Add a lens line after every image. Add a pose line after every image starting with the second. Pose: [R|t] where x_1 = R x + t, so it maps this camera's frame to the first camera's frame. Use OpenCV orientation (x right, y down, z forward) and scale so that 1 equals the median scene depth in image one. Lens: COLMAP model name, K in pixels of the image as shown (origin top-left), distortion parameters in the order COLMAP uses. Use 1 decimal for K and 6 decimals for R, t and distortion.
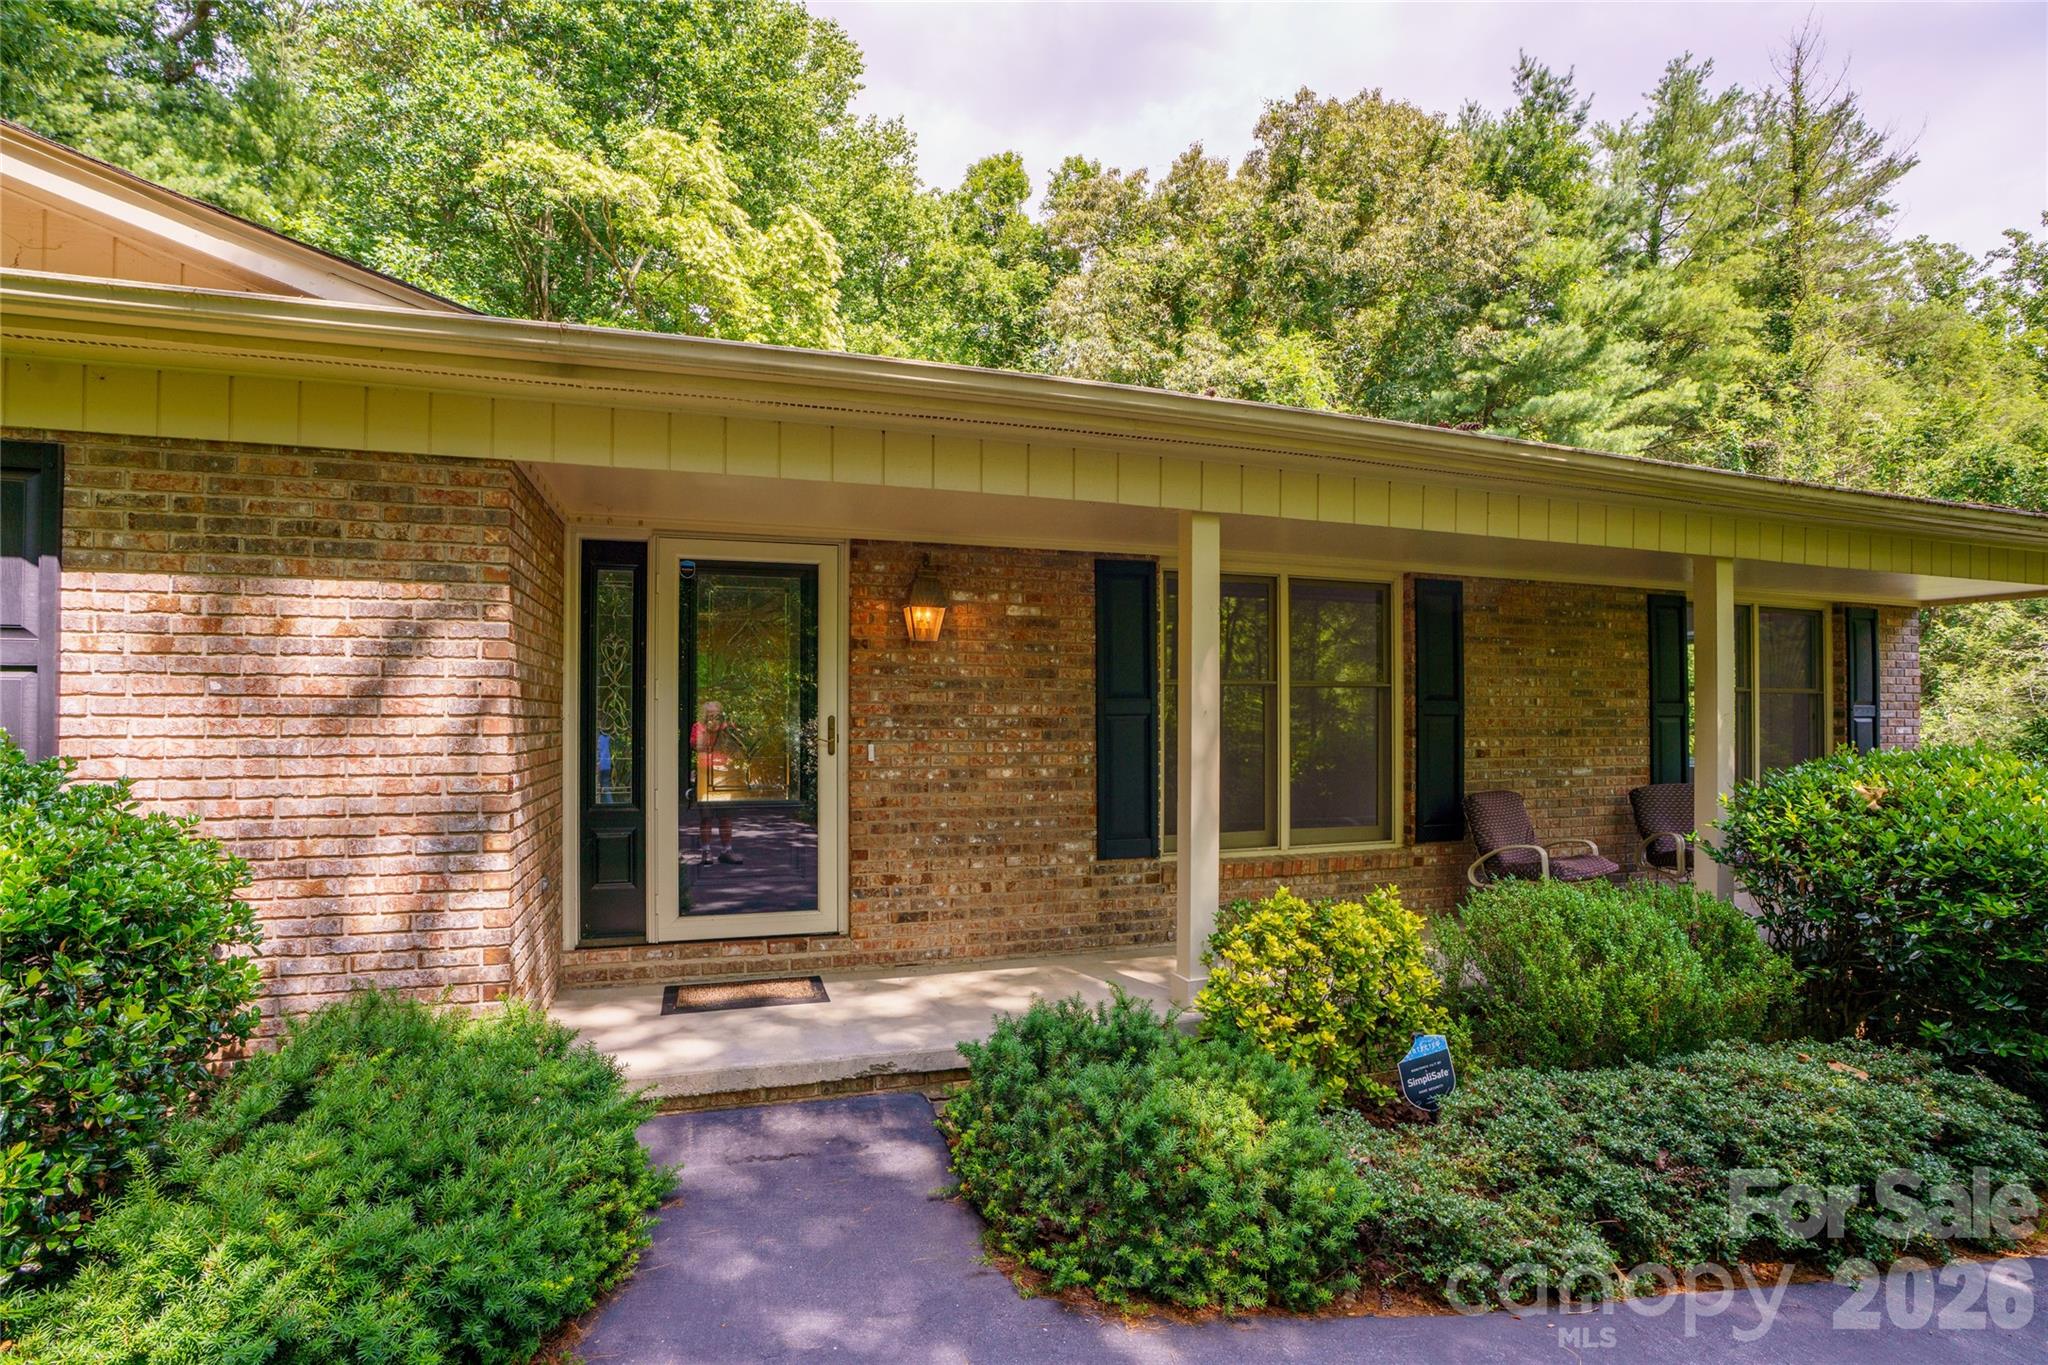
lens RADIAL K [[931.8, 0, 1021.8], [0, 931.8, 696.4], [0, 0, 1]] dist [-0.072573, 0.029455]
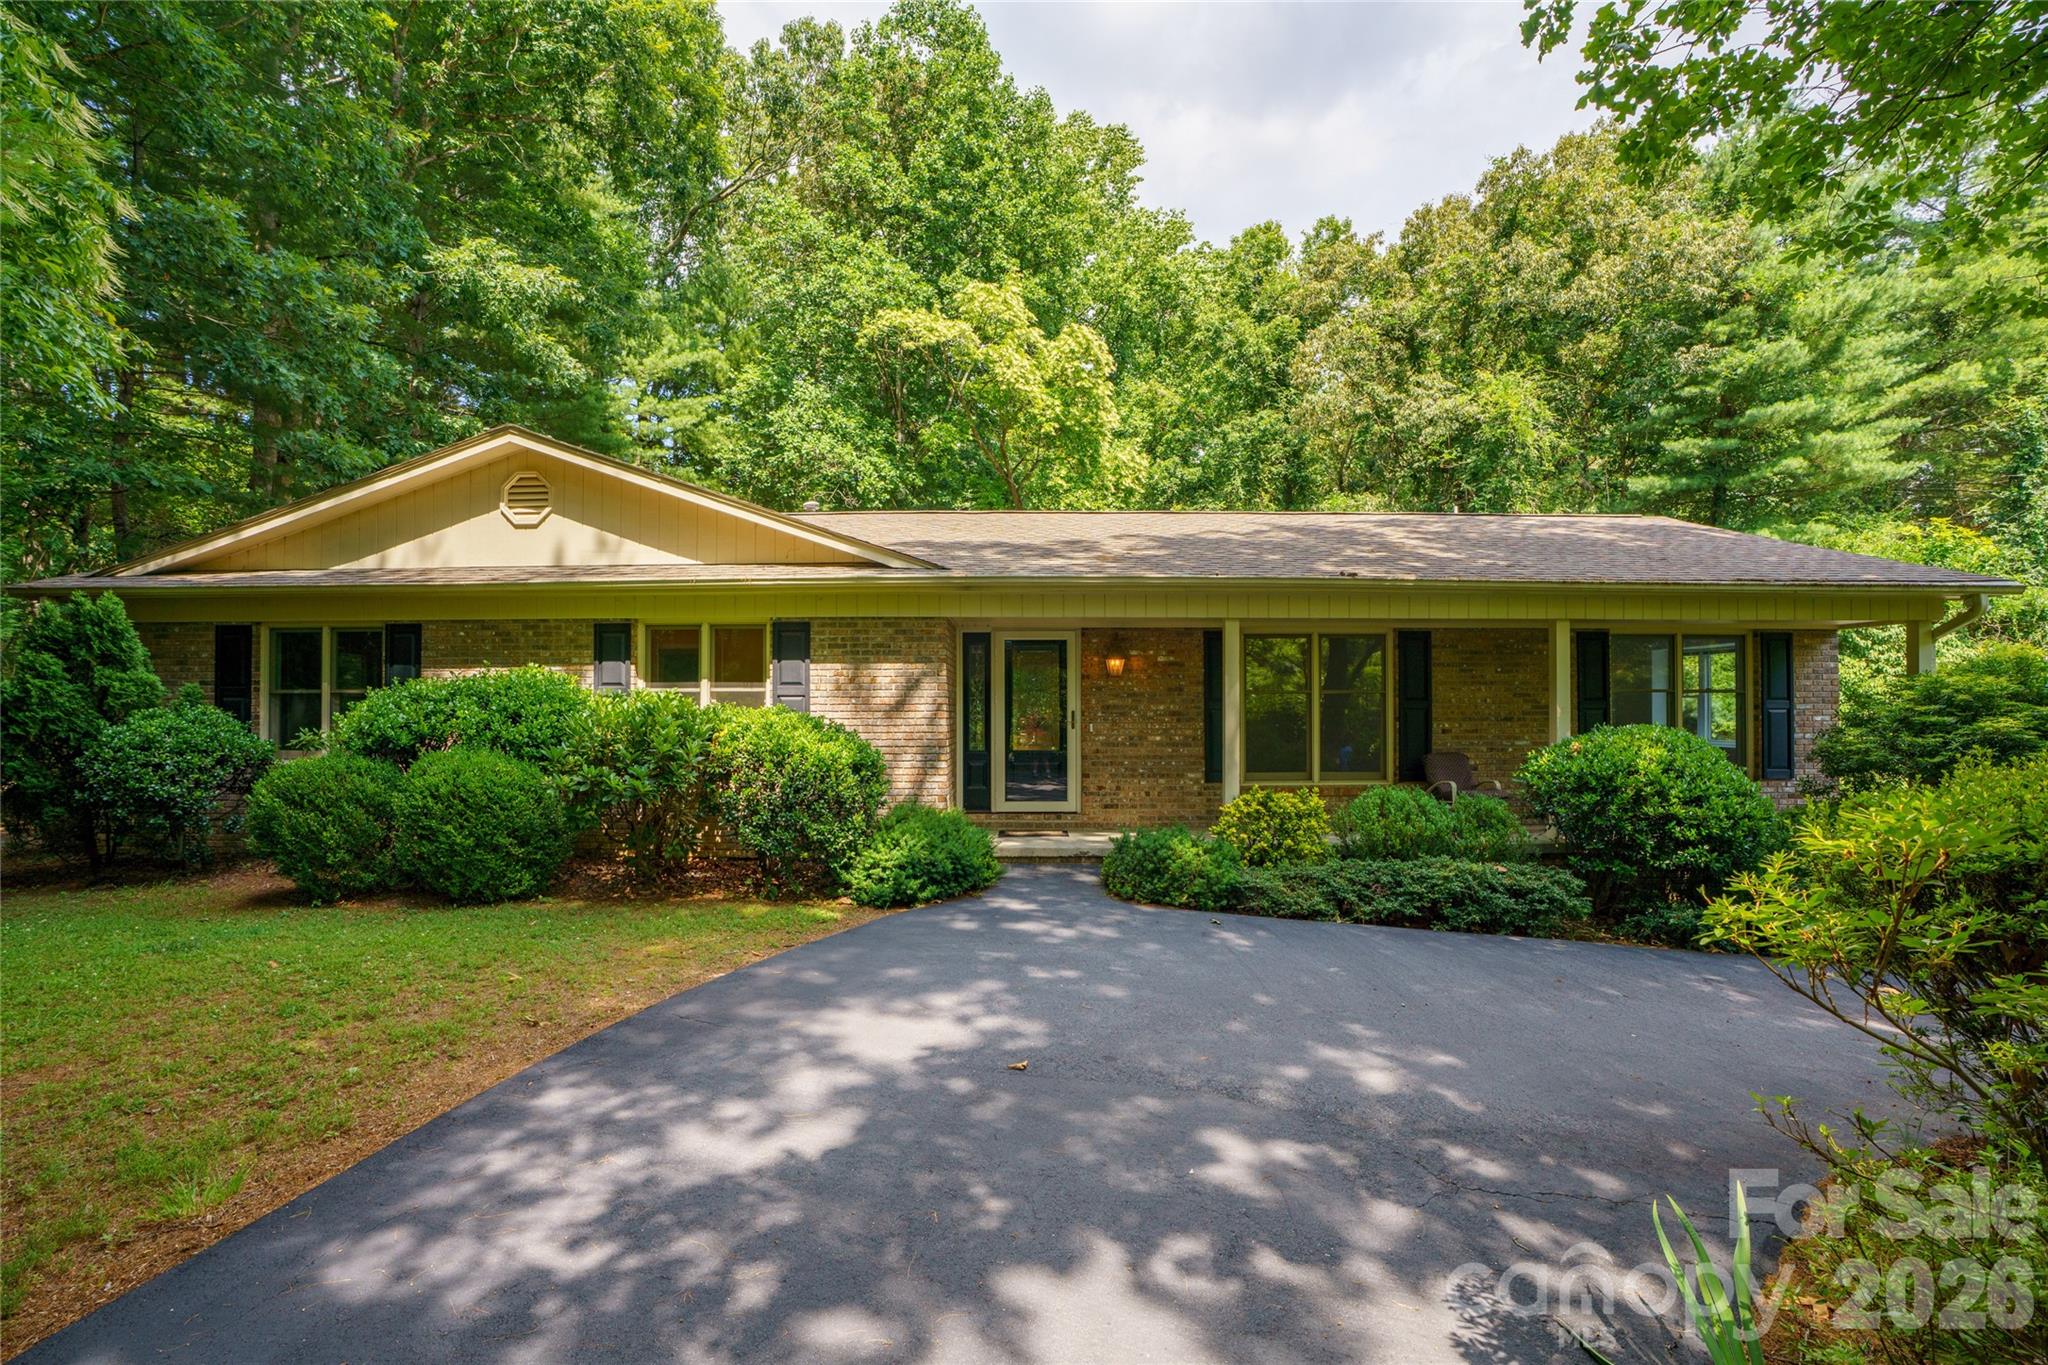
lens RADIAL K [[992.0, 0, 1069.0], [0, 992.0, 684.4], [0, 0, 1]] dist [-0.065619, -0.000171]
pose [[0.960885, -0.011704, -0.276702, 0.130813], [0.009544, 0.999913, -0.009150, -0.005910], [0.276784, 0.006151, 0.960912, -0.374252]]
